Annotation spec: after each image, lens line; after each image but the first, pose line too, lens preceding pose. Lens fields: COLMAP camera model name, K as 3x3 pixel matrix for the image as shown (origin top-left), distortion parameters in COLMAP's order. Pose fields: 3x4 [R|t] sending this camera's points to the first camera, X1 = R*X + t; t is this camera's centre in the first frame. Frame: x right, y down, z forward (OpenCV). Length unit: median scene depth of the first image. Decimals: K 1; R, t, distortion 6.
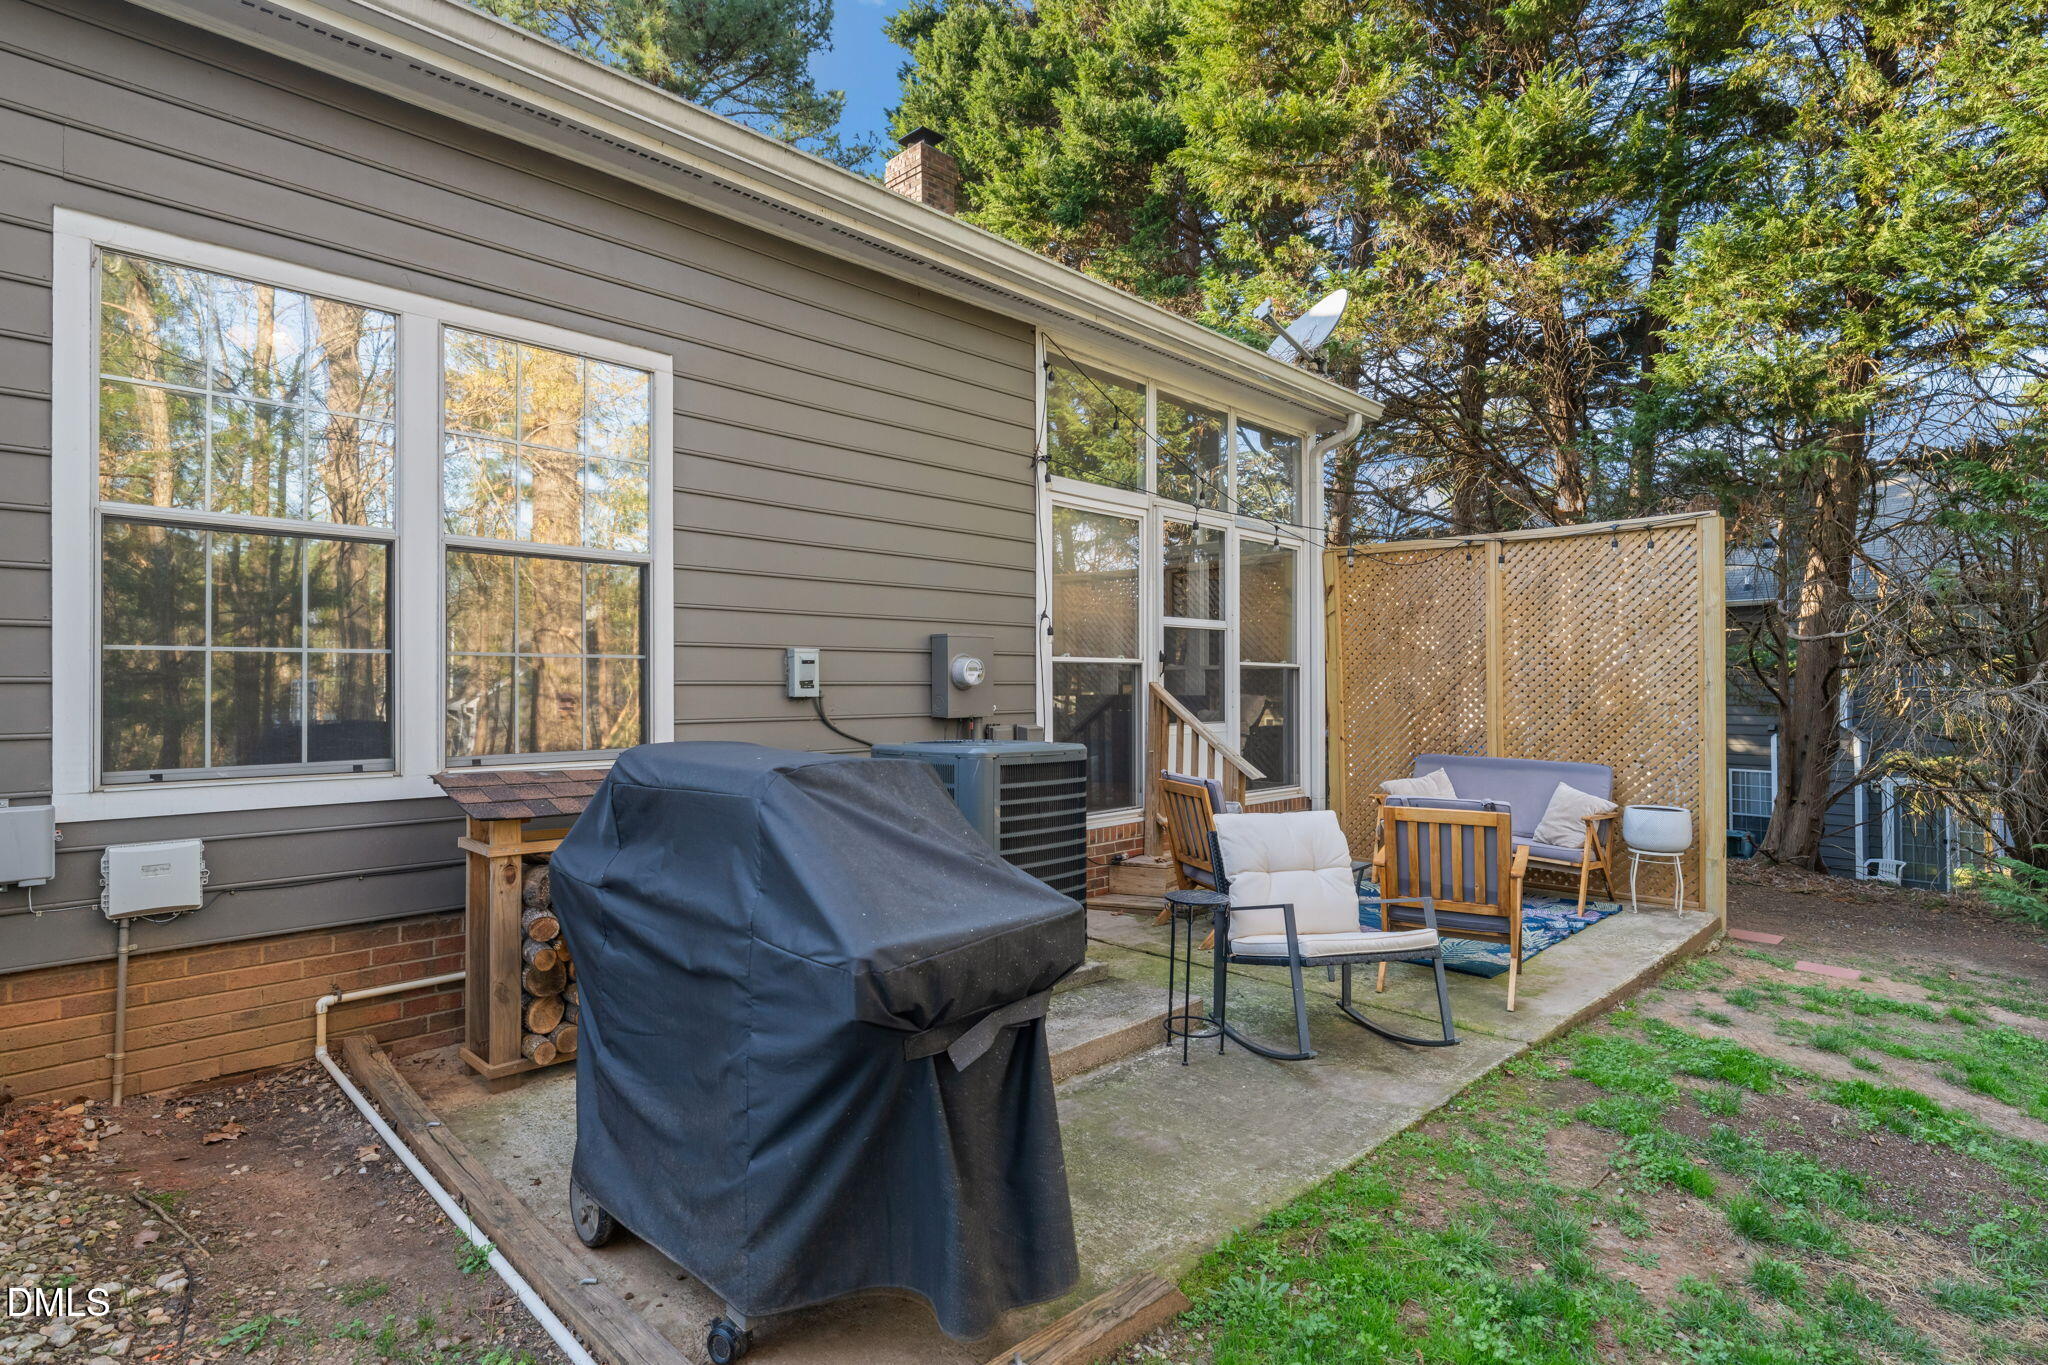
lens RADIAL K [[1021.5, 0, 1020.4], [0, 1021.5, 660.9], [0, 0, 1]] dist [0.001439, 0.000209]
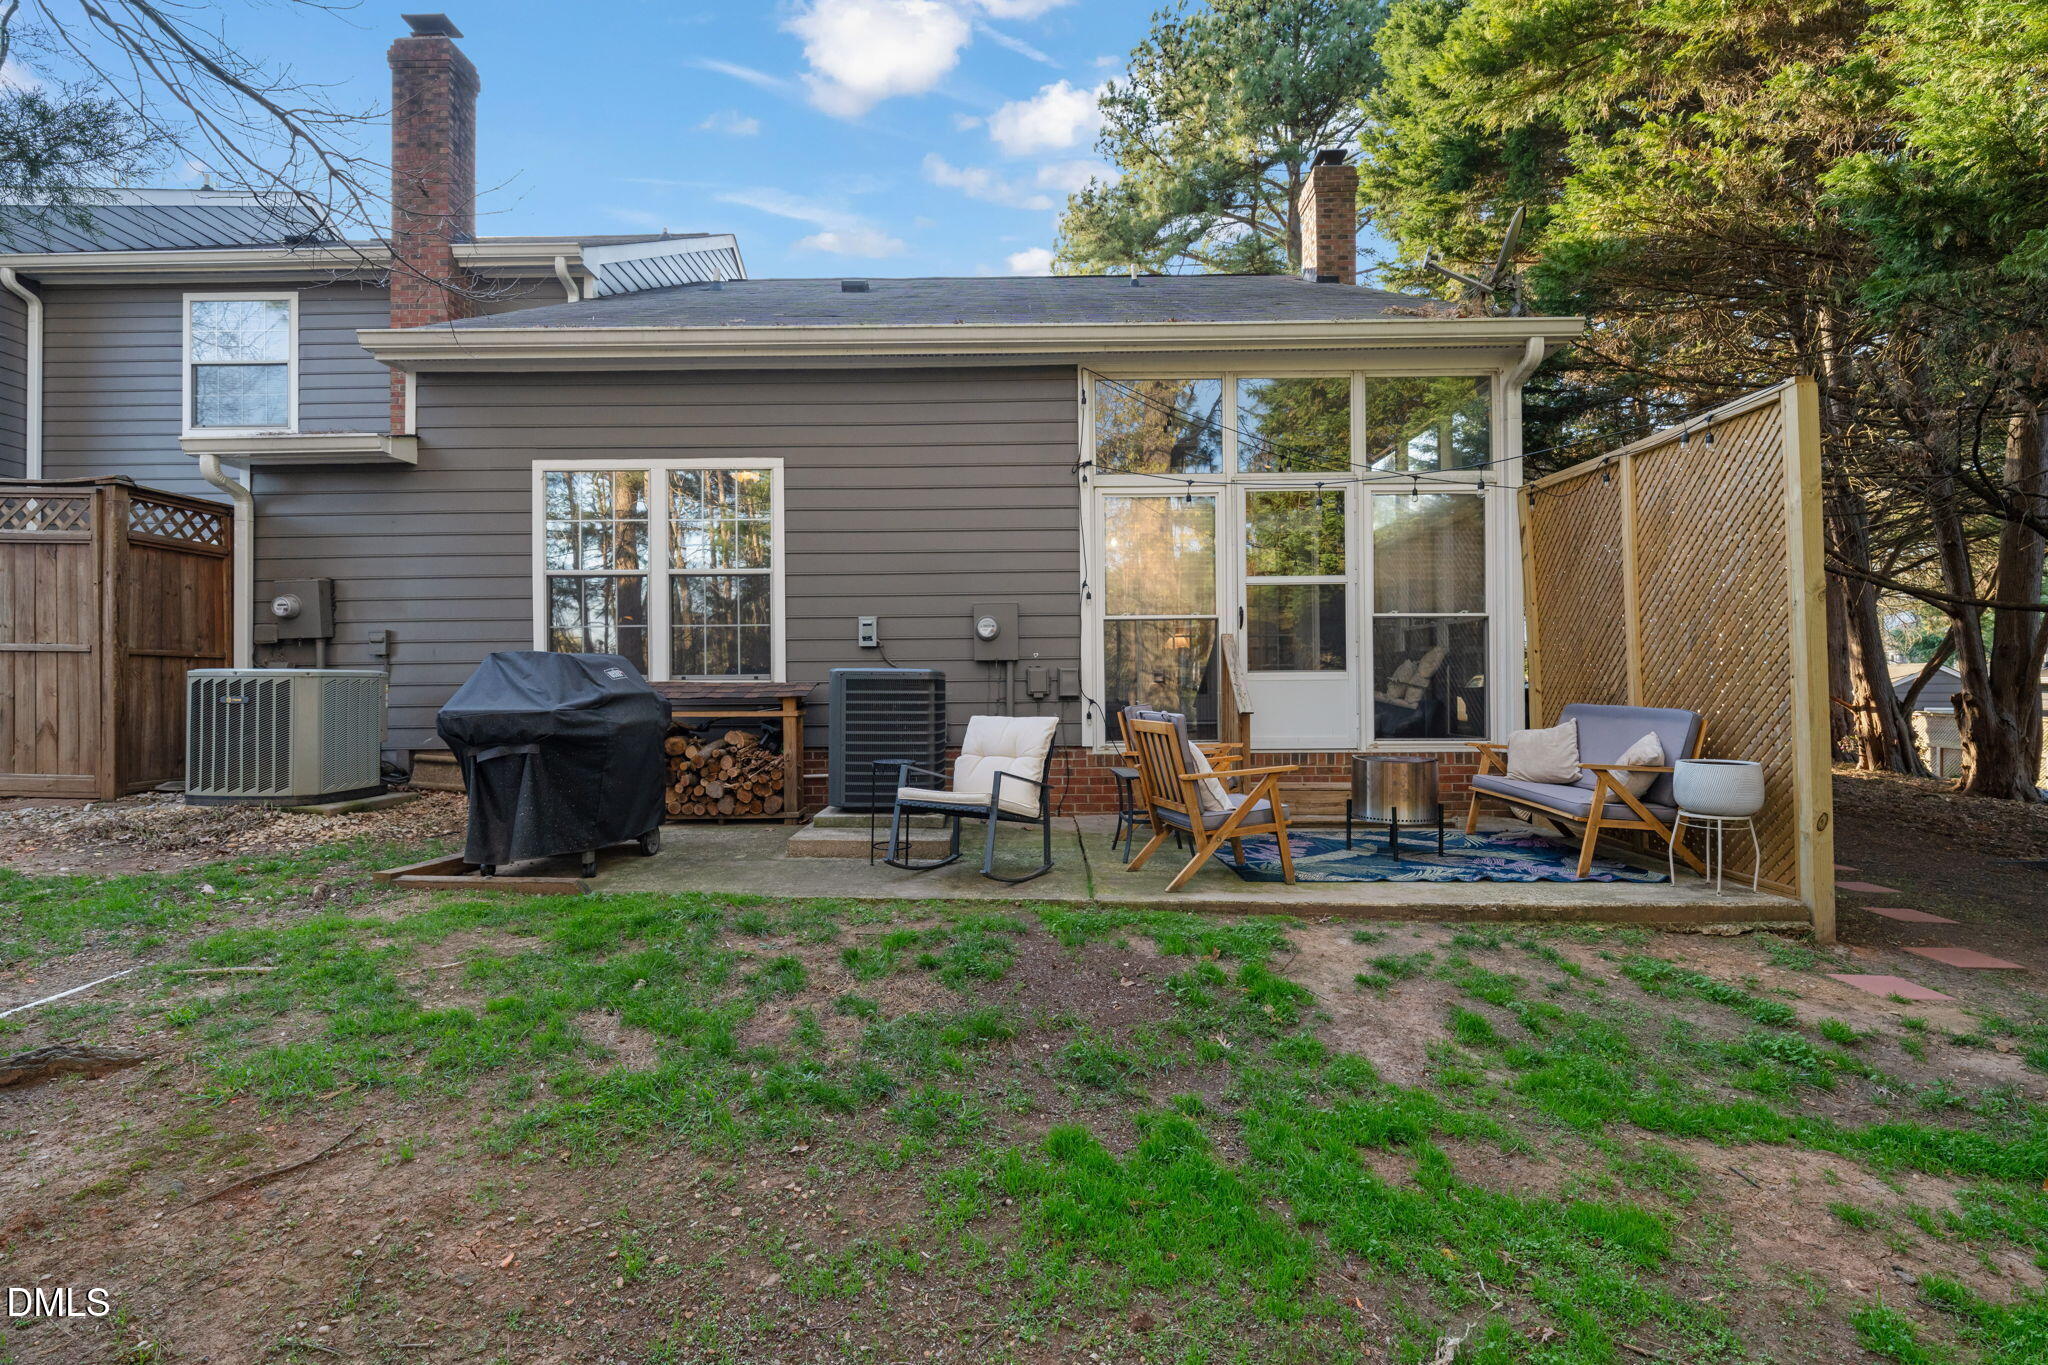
lens RADIAL K [[945.3, 0, 1015.4], [0, 945.3, 667.9], [0, 0, 1]] dist [-0.001298, 0.000357]
pose [[0.698164, -0.016064, -0.715758, 0.735670], [0.024754, 0.999692, 0.001709, 0.051909], [0.715510, -0.018911, 0.698346, 0.081080]]
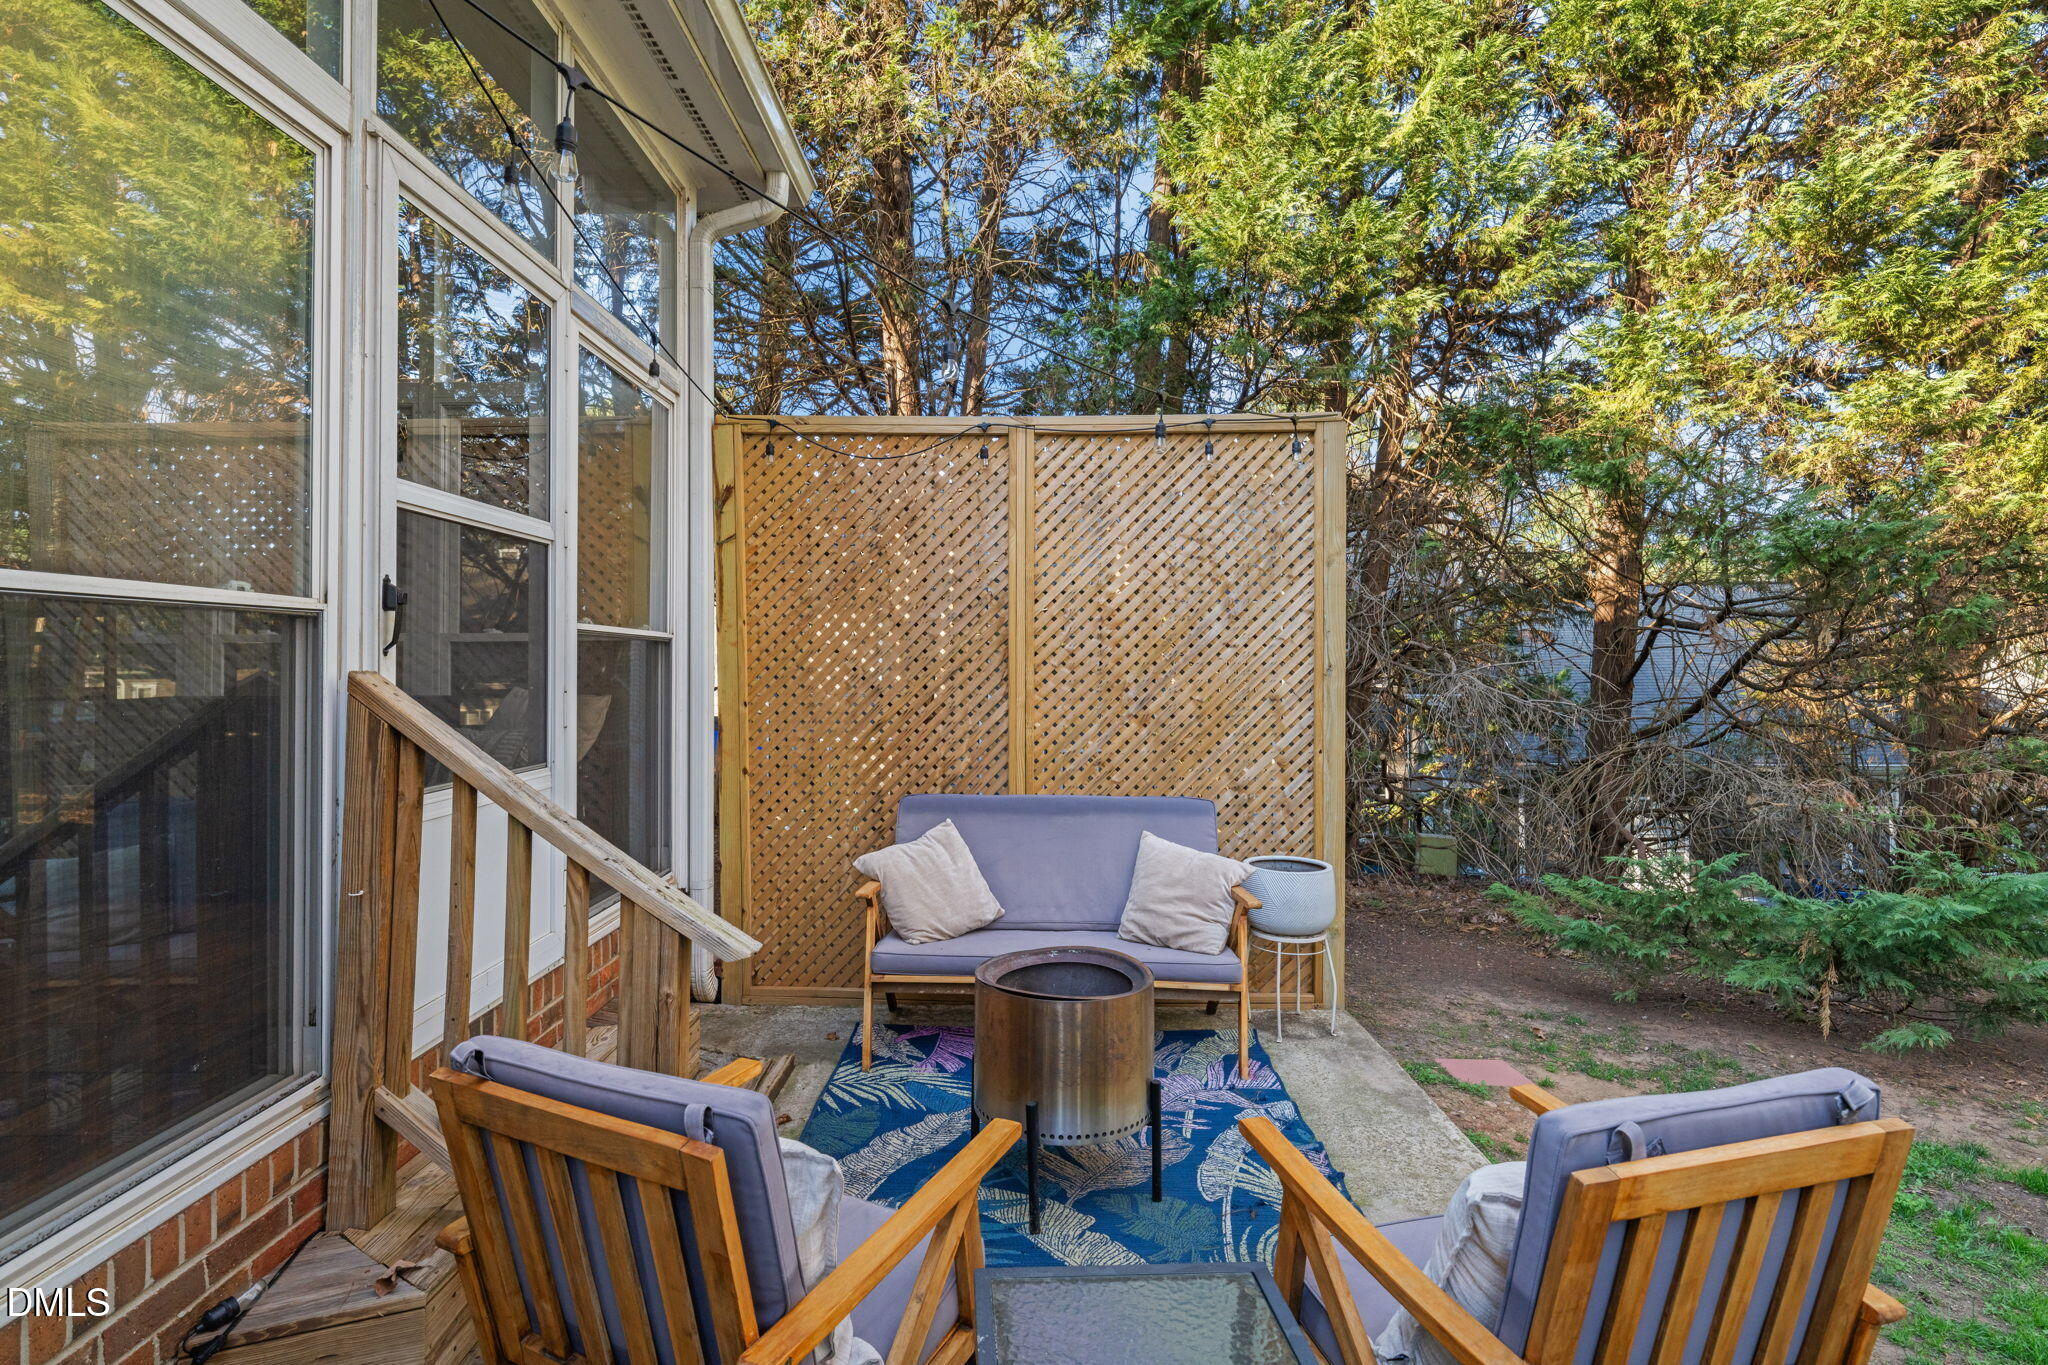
lens RADIAL K [[1021.5, 0, 1020.4], [0, 1021.5, 660.9], [0, 0, 1]] dist [0.001439, 0.000209]
pose [[0.729082, 0.001760, 0.684424, 0.060880], [-0.013039, 0.999851, 0.011318, 0.011529], [-0.684302, -0.017176, 0.728996, 0.619572]]
